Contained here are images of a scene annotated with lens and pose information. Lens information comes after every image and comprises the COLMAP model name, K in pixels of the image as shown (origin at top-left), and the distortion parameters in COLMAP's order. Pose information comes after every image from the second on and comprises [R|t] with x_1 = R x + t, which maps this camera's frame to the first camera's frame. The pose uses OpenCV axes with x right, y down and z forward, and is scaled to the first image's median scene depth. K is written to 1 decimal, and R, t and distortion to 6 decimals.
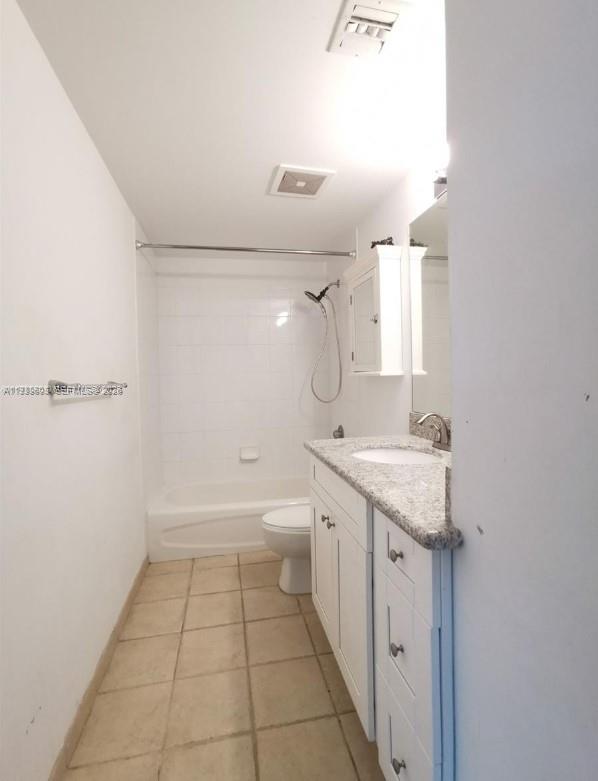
lens RADIAL K [[395.4, 0, 302.9], [0, 395.4, 387.7], [0, 0, 1]] dist [-0.072083, 0.080618]
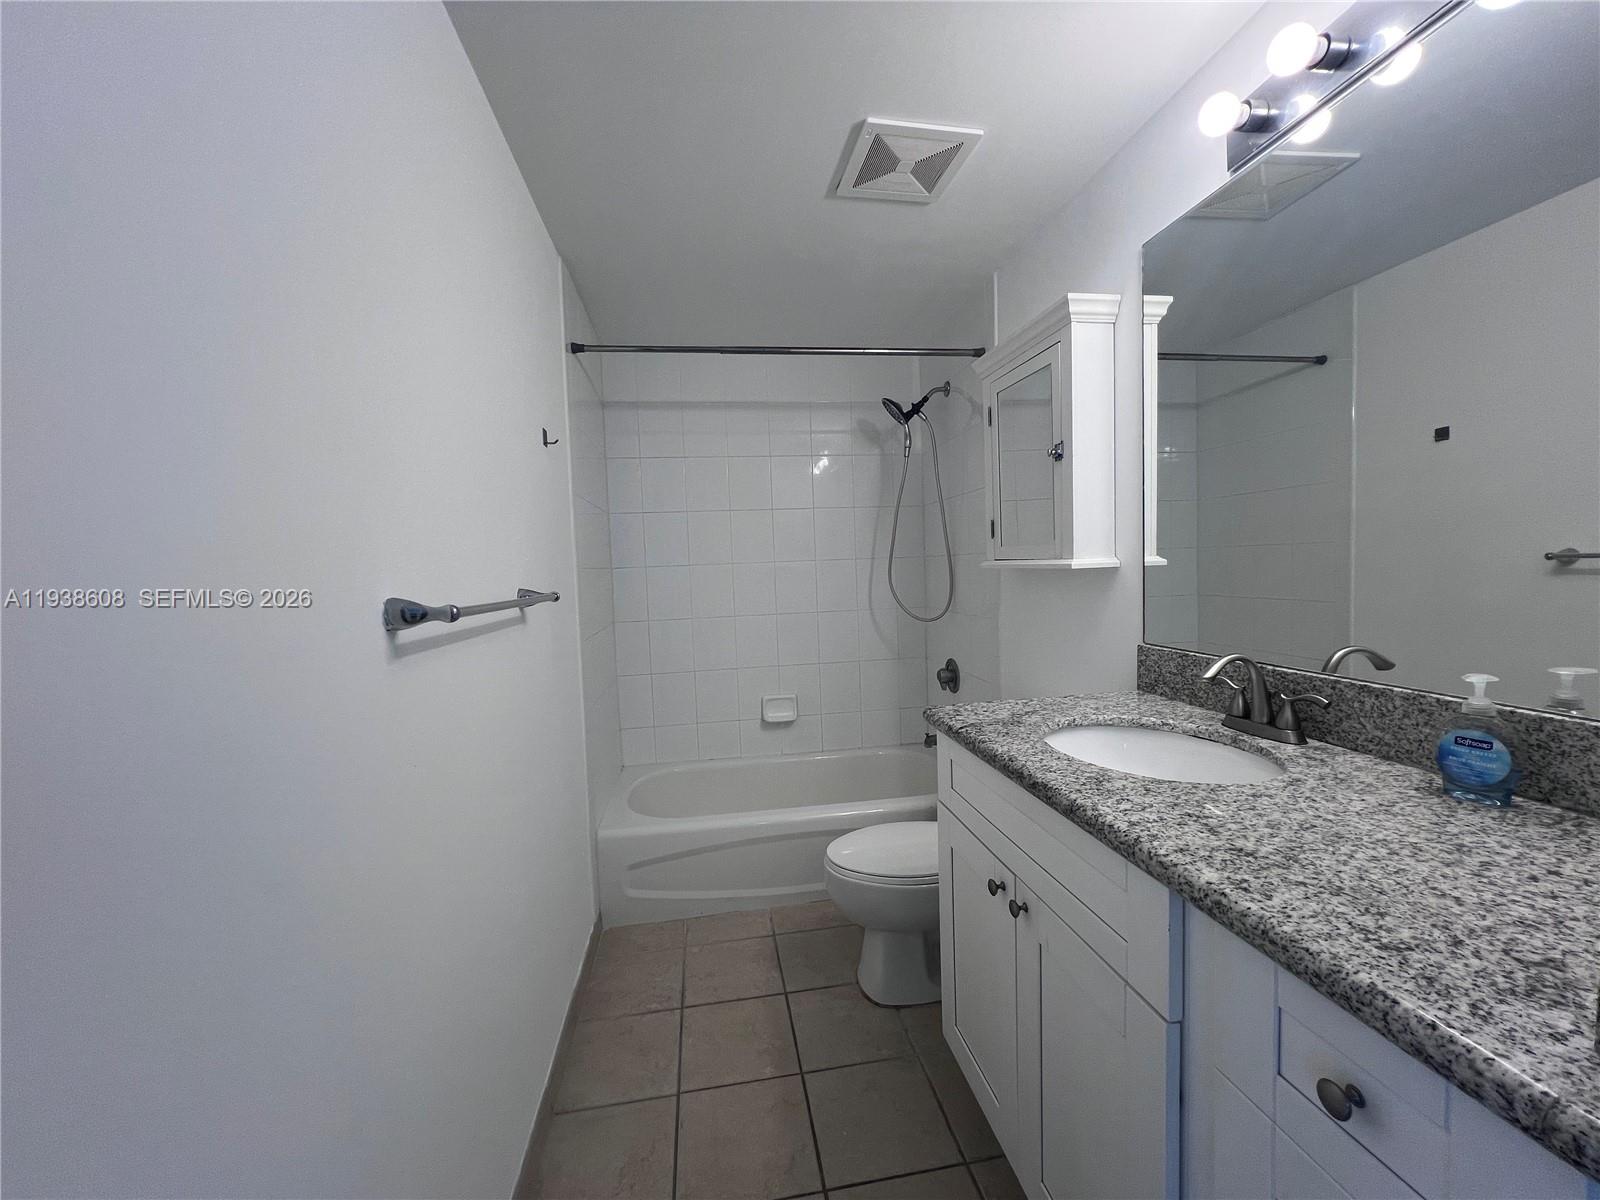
lens RADIAL K [[635.3, 0, 799.1], [0, 635.3, 604.1], [0, 0, 1]] dist [-0.001416, 0.000251]
pose [[0.999147, -0.008430, -0.040423, -0.107817], [0.010010, 0.999188, 0.039040, -0.020919], [0.040061, -0.039412, 0.998420, 0.203475]]
